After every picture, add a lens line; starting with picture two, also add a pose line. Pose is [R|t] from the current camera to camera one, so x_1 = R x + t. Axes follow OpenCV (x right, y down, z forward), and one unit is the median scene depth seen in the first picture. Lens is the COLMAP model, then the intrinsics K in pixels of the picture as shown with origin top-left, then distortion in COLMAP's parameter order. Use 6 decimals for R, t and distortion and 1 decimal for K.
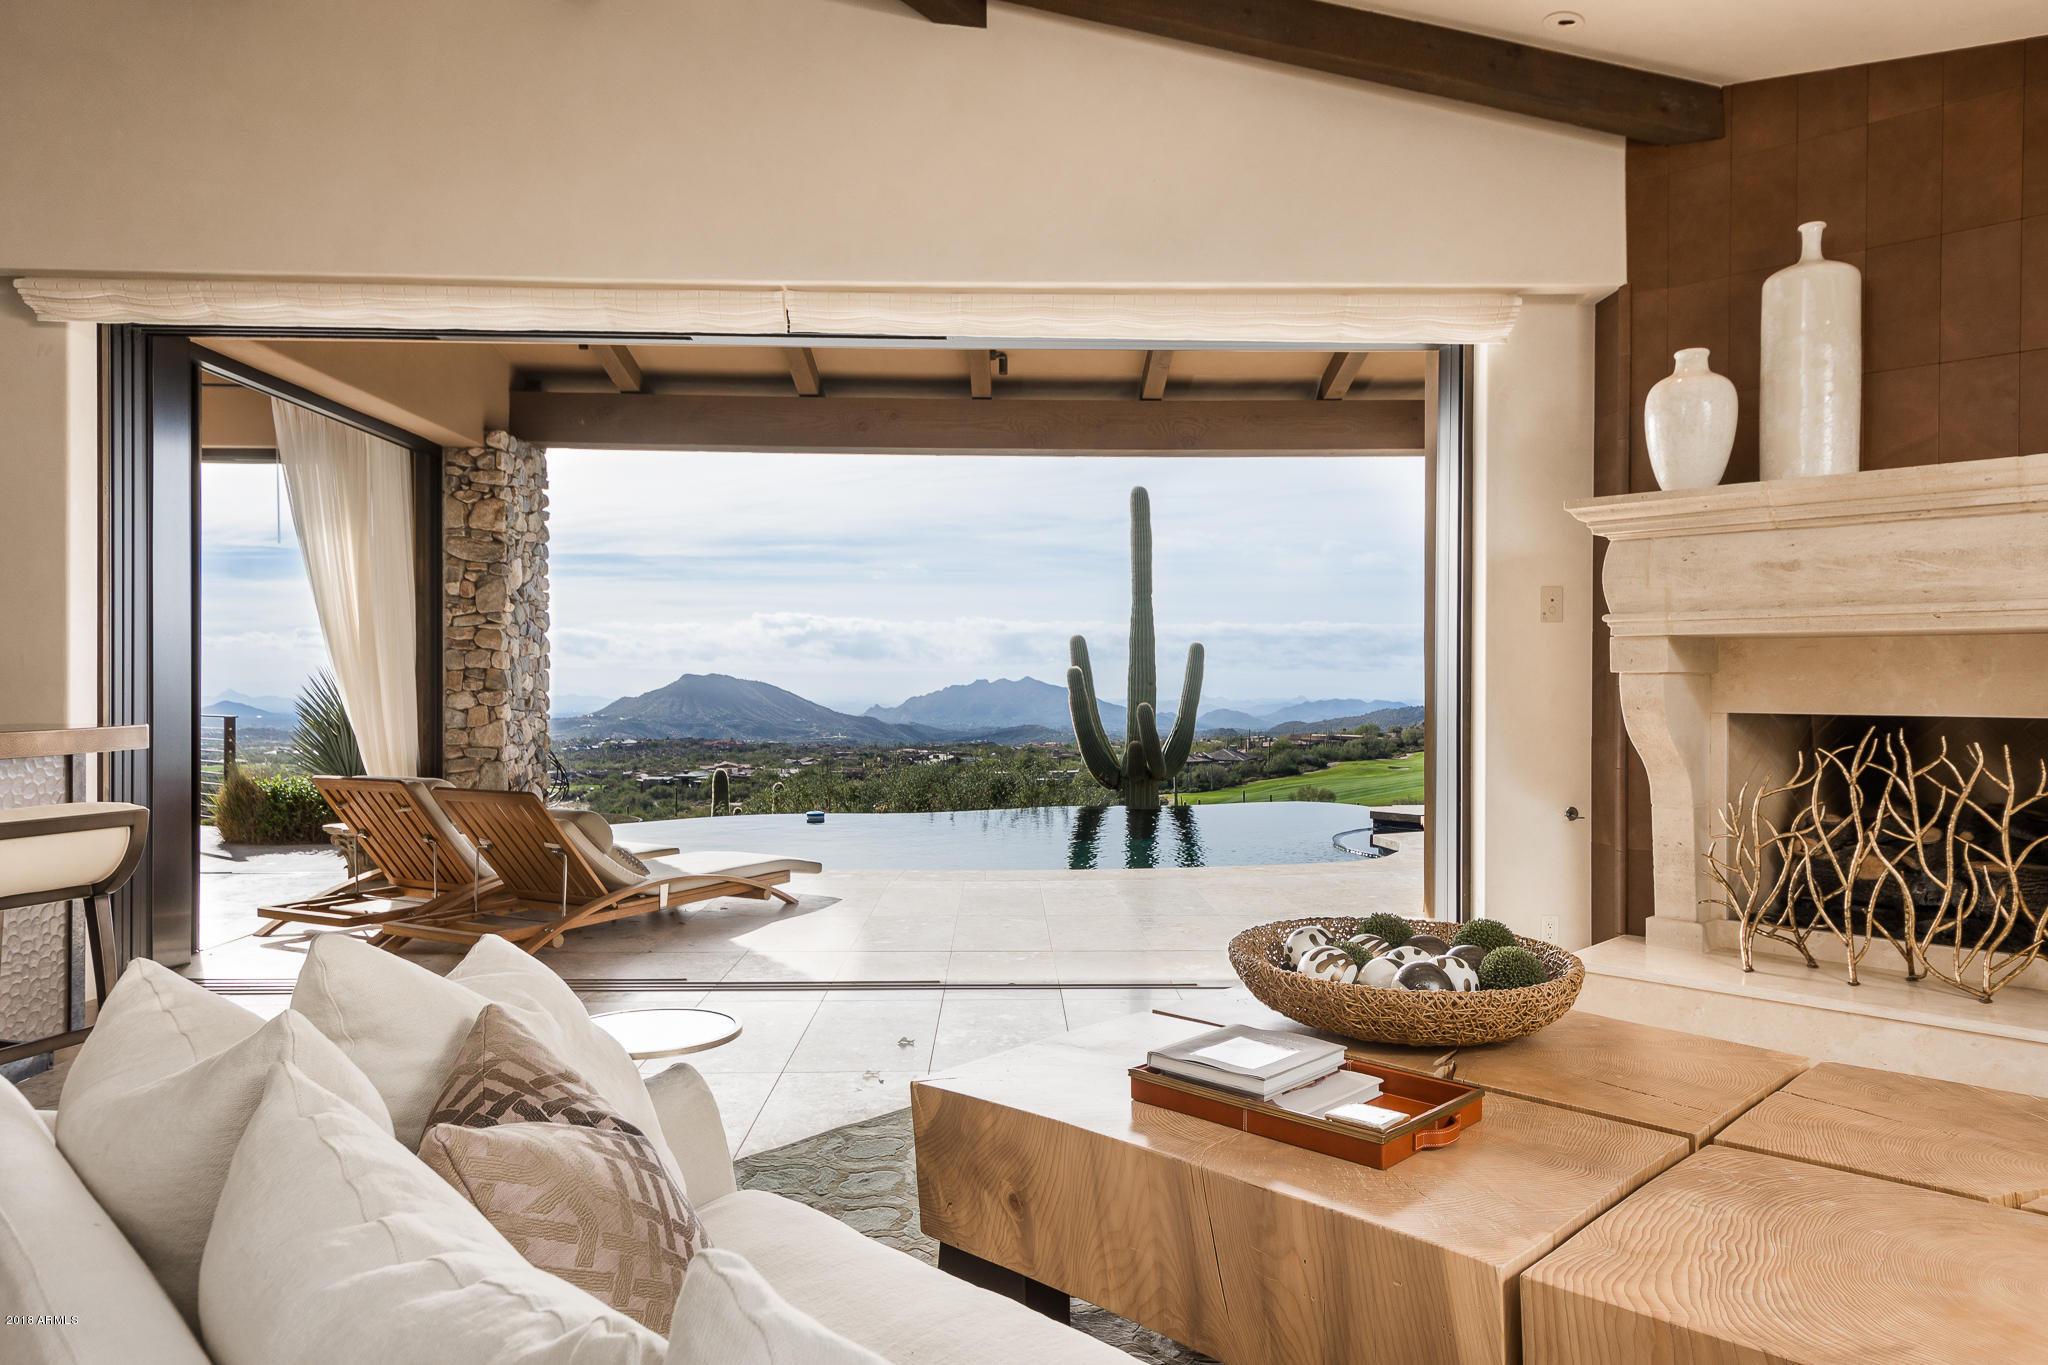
lens RADIAL K [[1337.5, 0, 1023.8], [0, 1337.5, 678.5], [0, 0, 1]] dist [-0.004852, 0.001205]
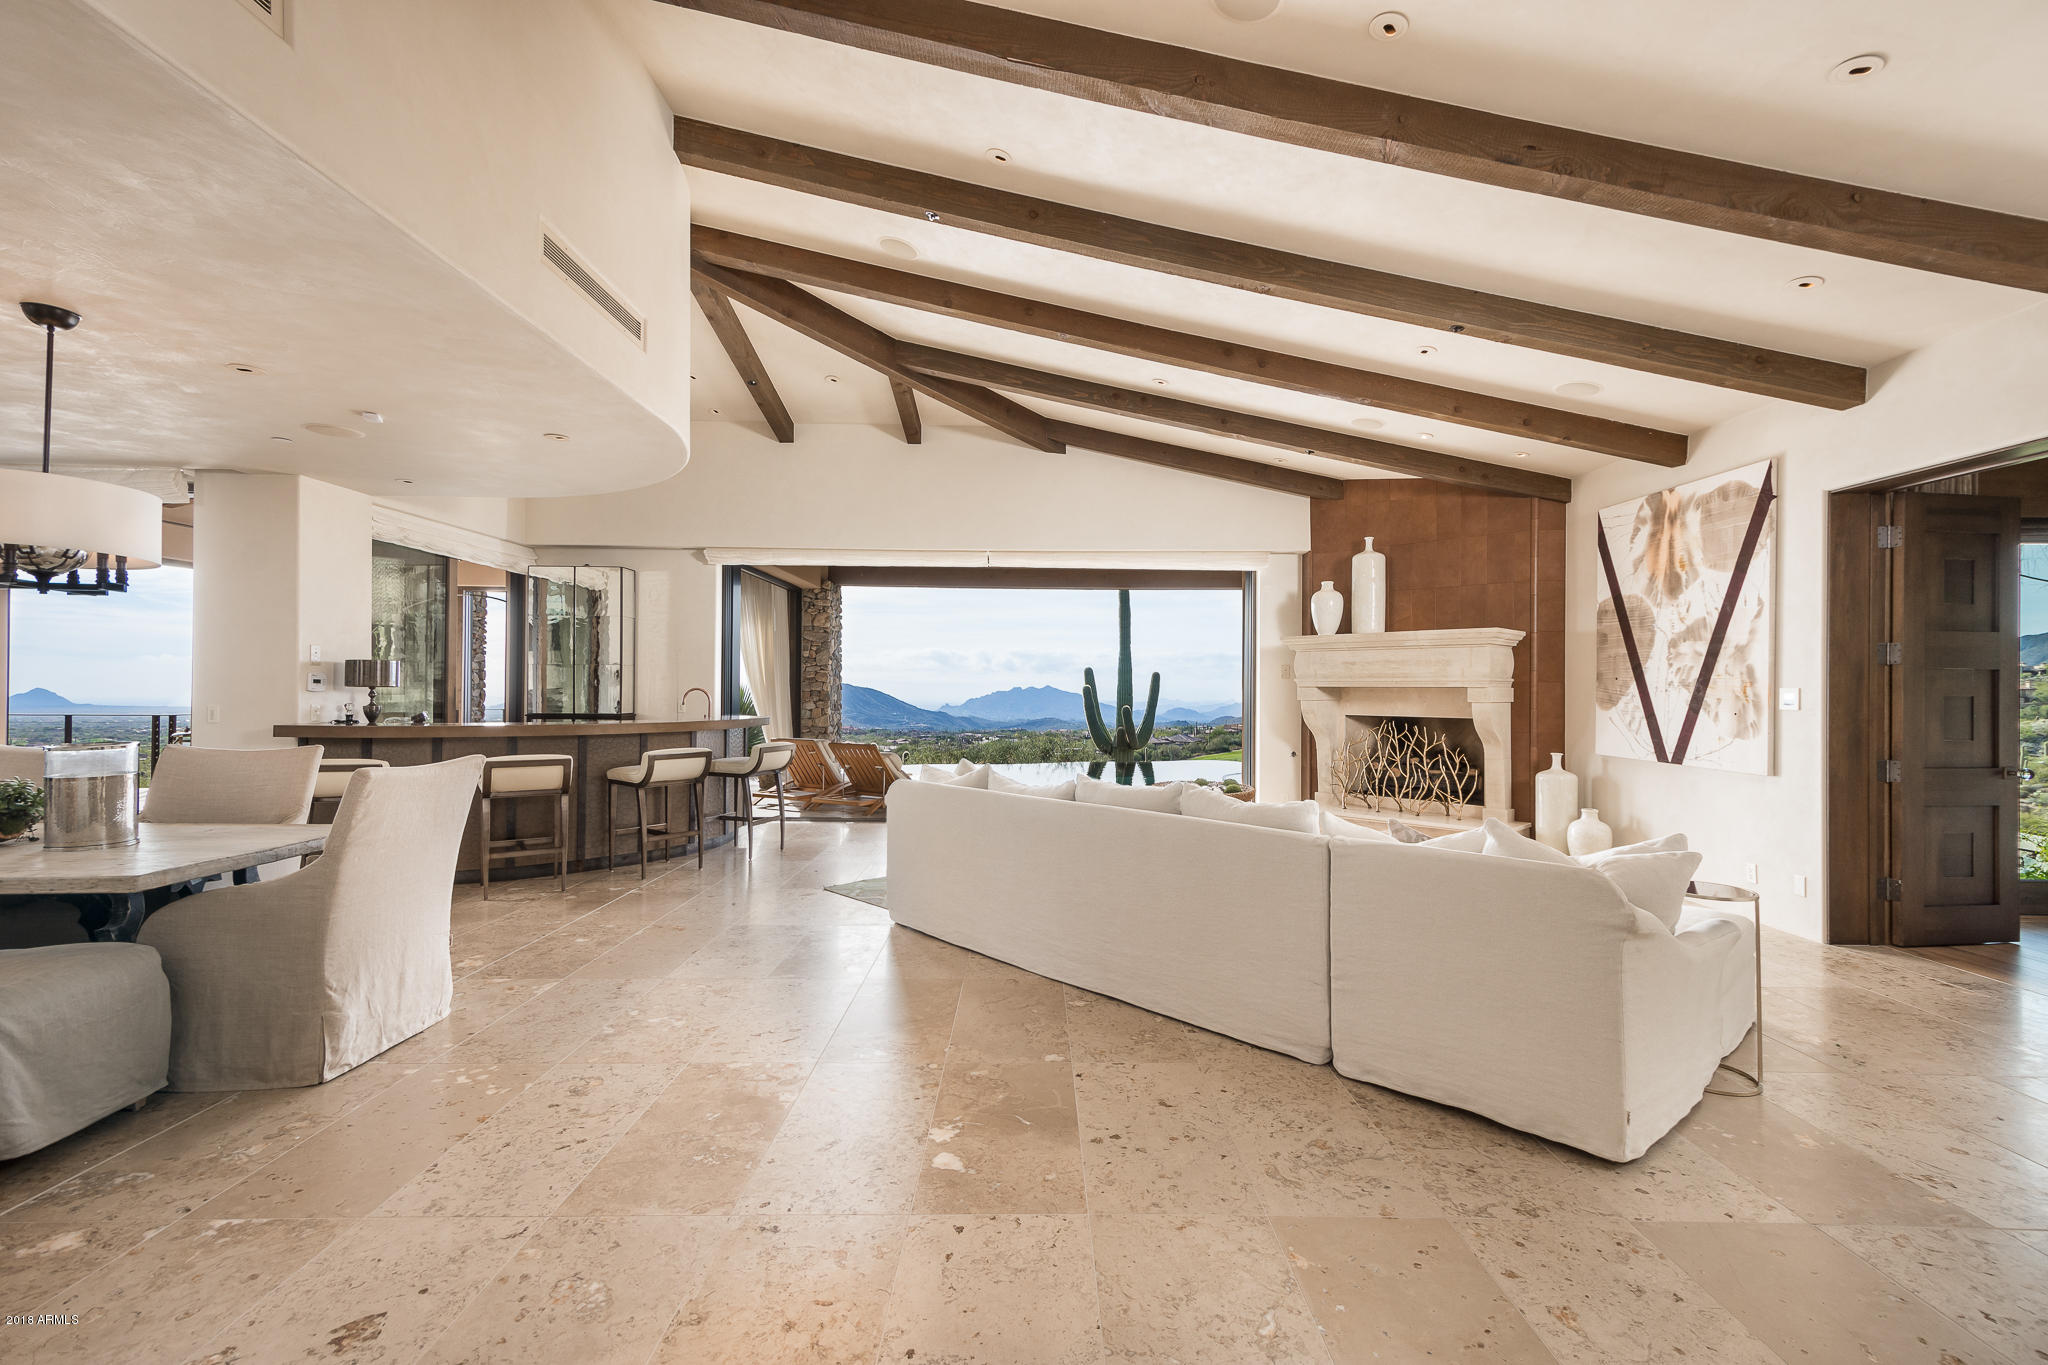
lens RADIAL K [[920.6, 0, 1027.4], [0, 920.6, 695.2], [0, 0, 1]] dist [0.000397, -0.000032]
pose [[0.999837, 0.004078, -0.017616, -0.066075], [-0.003889, 0.999935, 0.010727, -0.027299], [0.017659, -0.010657, 0.999787, -0.757038]]
